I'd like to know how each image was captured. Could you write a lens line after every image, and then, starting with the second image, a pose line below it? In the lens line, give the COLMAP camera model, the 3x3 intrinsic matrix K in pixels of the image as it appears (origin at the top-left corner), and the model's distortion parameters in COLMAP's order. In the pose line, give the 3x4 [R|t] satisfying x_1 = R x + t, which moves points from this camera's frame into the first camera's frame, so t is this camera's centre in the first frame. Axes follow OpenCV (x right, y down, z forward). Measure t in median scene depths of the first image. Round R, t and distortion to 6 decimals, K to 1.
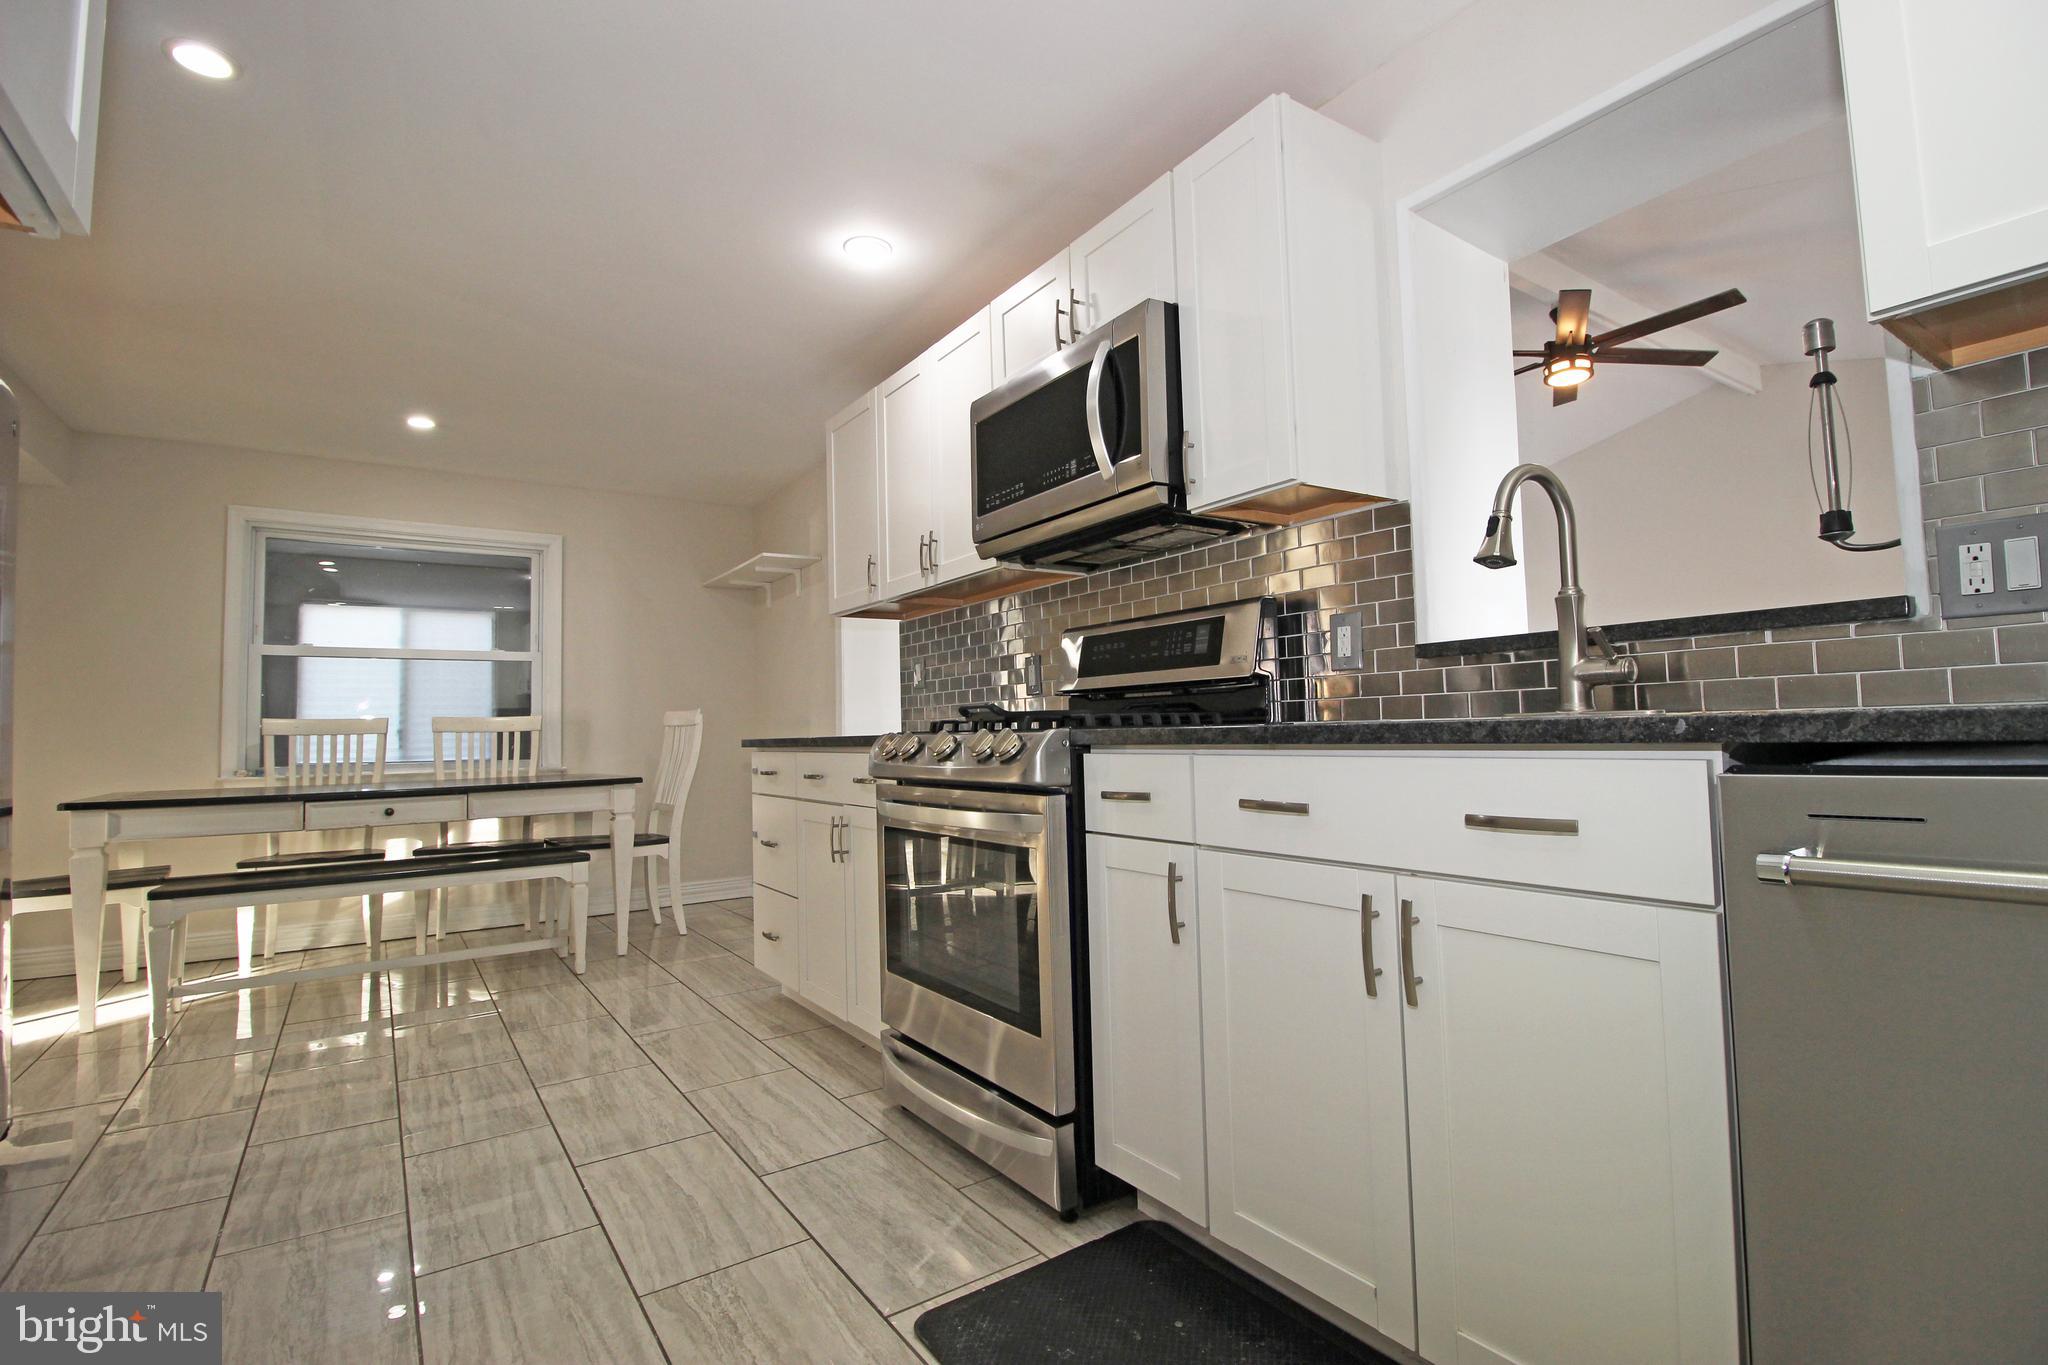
lens RADIAL K [[951.7, 0, 1072.3], [0, 951.7, 675.2], [0, 0, 1]] dist [-0.009755, -0.008791]
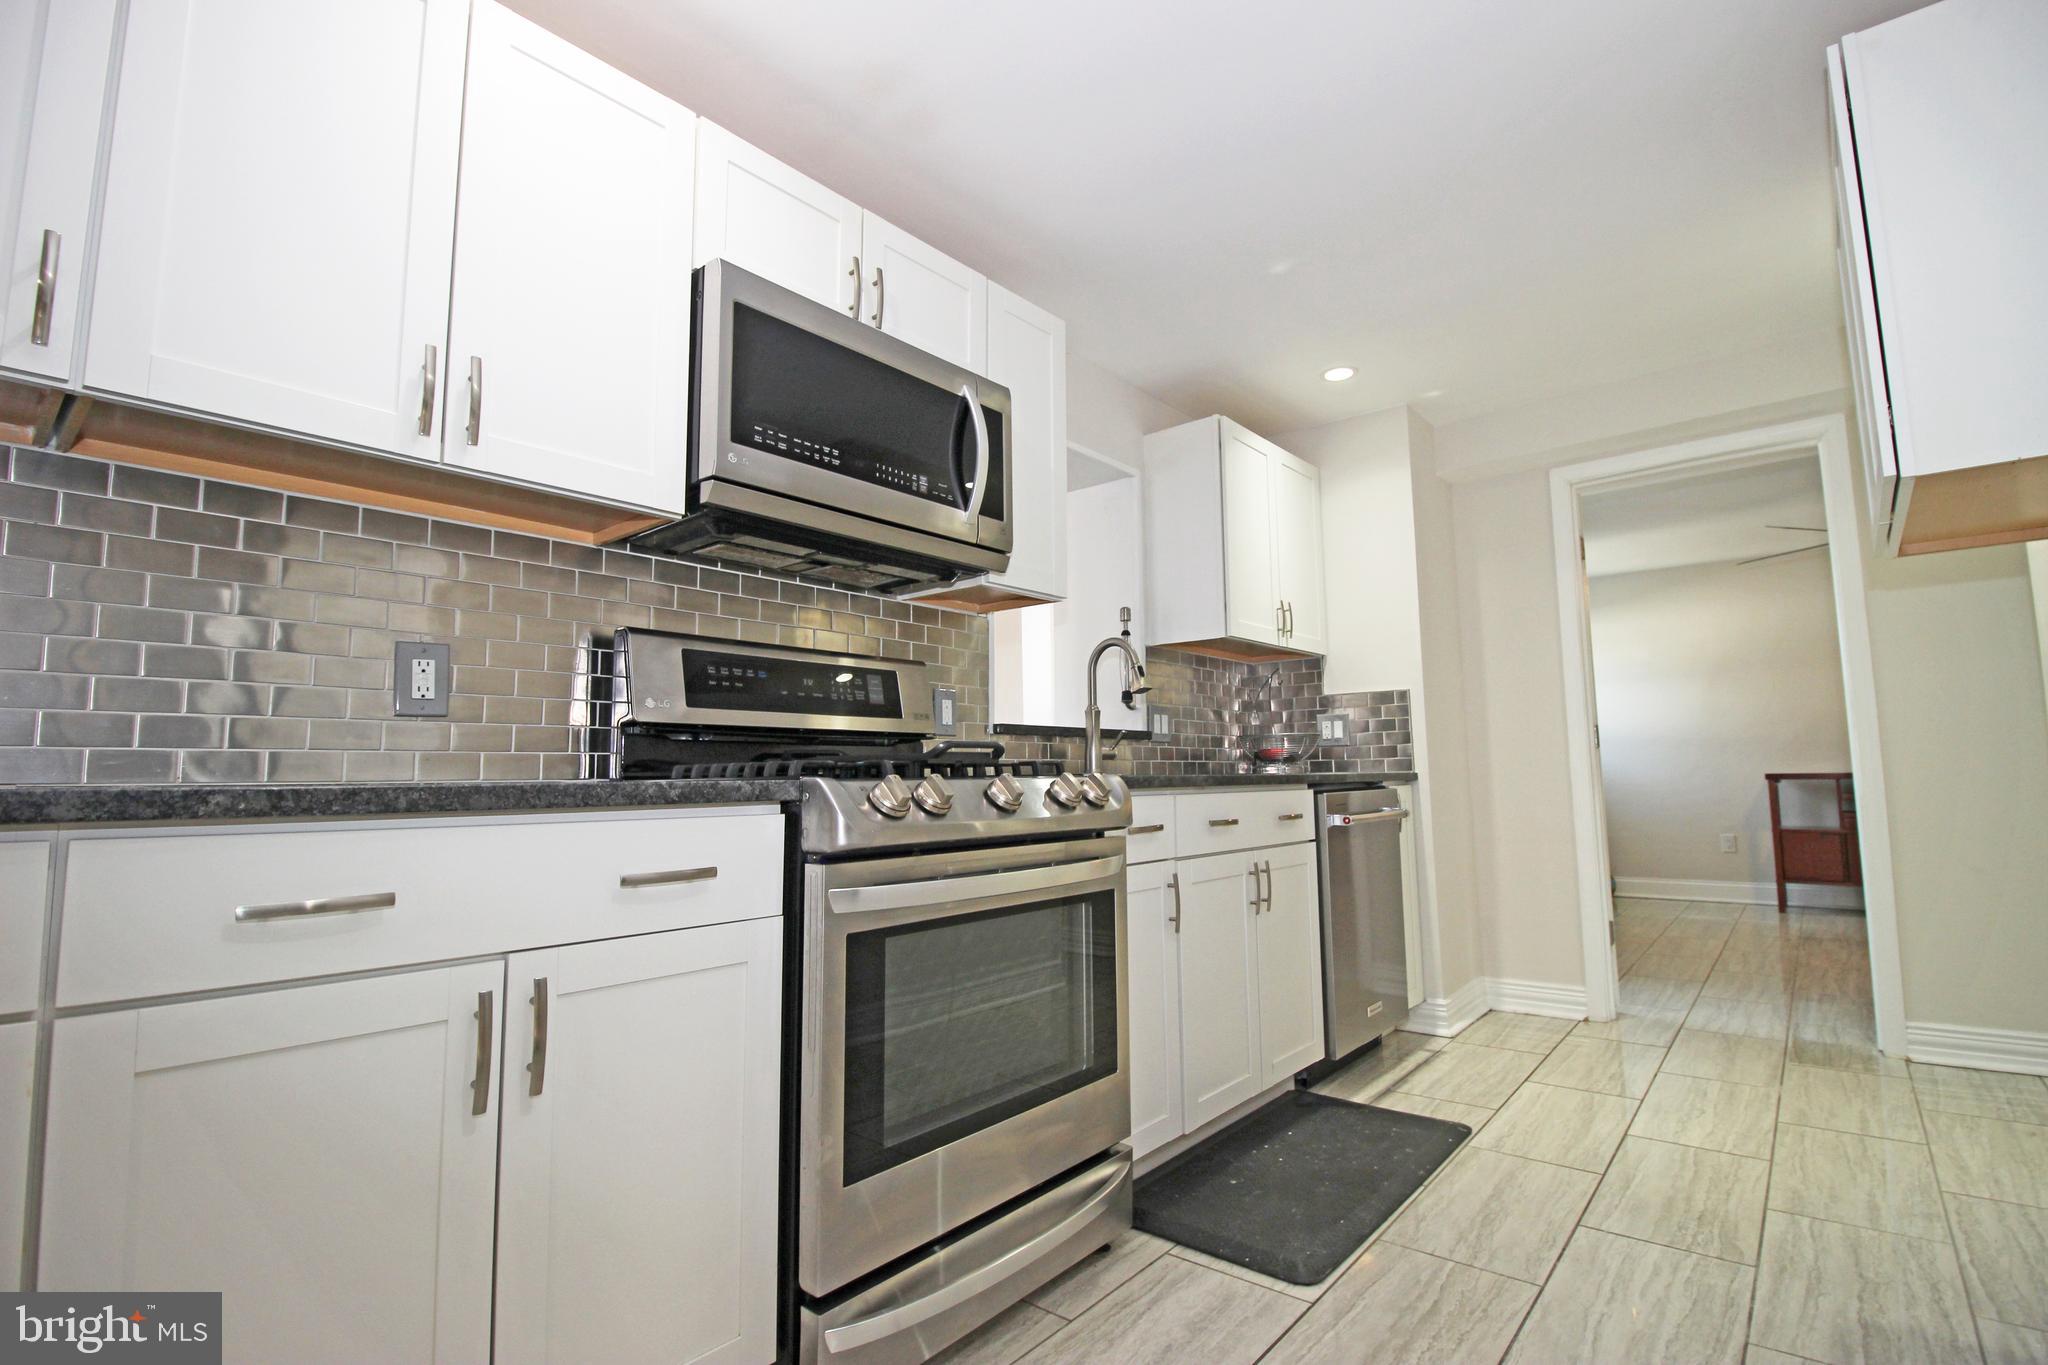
lens RADIAL K [[951.7, 0, 1041.6], [0, 951.7, 669.7], [0, 0, 1]] dist [-0.009755, -0.008791]
pose [[-0.242614, 0.139579, 0.960029, -0.663593], [-0.036035, 0.987616, -0.152696, 0.067180], [-0.969454, -0.071641, -0.234579, 0.838334]]
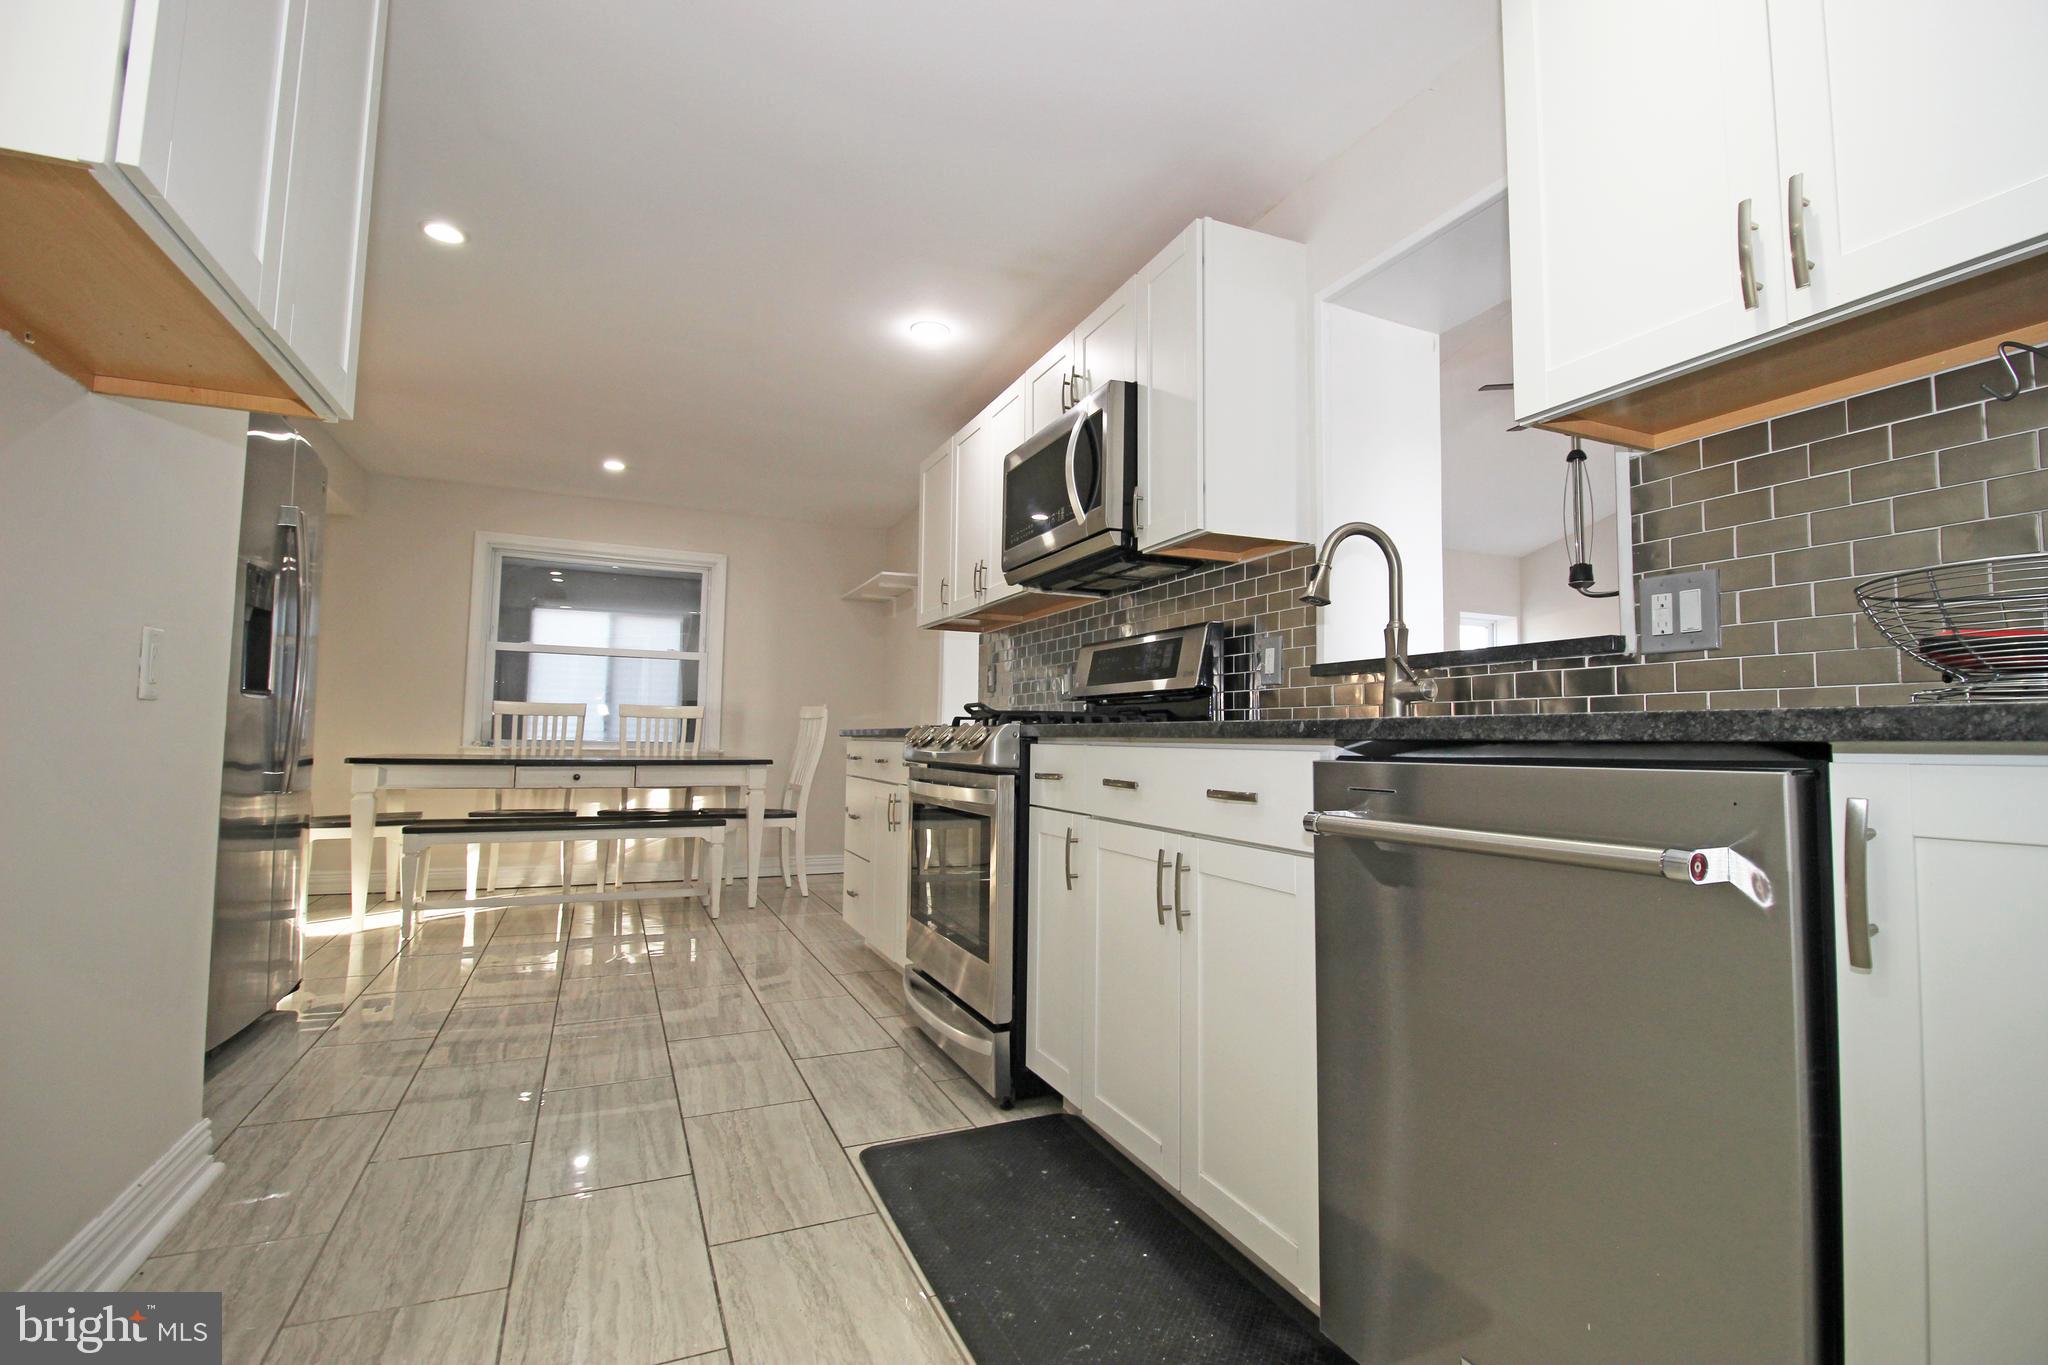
lens RADIAL K [[951.7, 0, 1076.2], [0, 951.7, 672.3], [0, 0, 1]] dist [-0.009755, -0.008791]
pose [[0.983605, 0.026148, -0.178430, 0.186756], [-0.028427, 0.999544, -0.010231, -0.001357], [0.178081, 0.015135, 0.983900, -0.154793]]
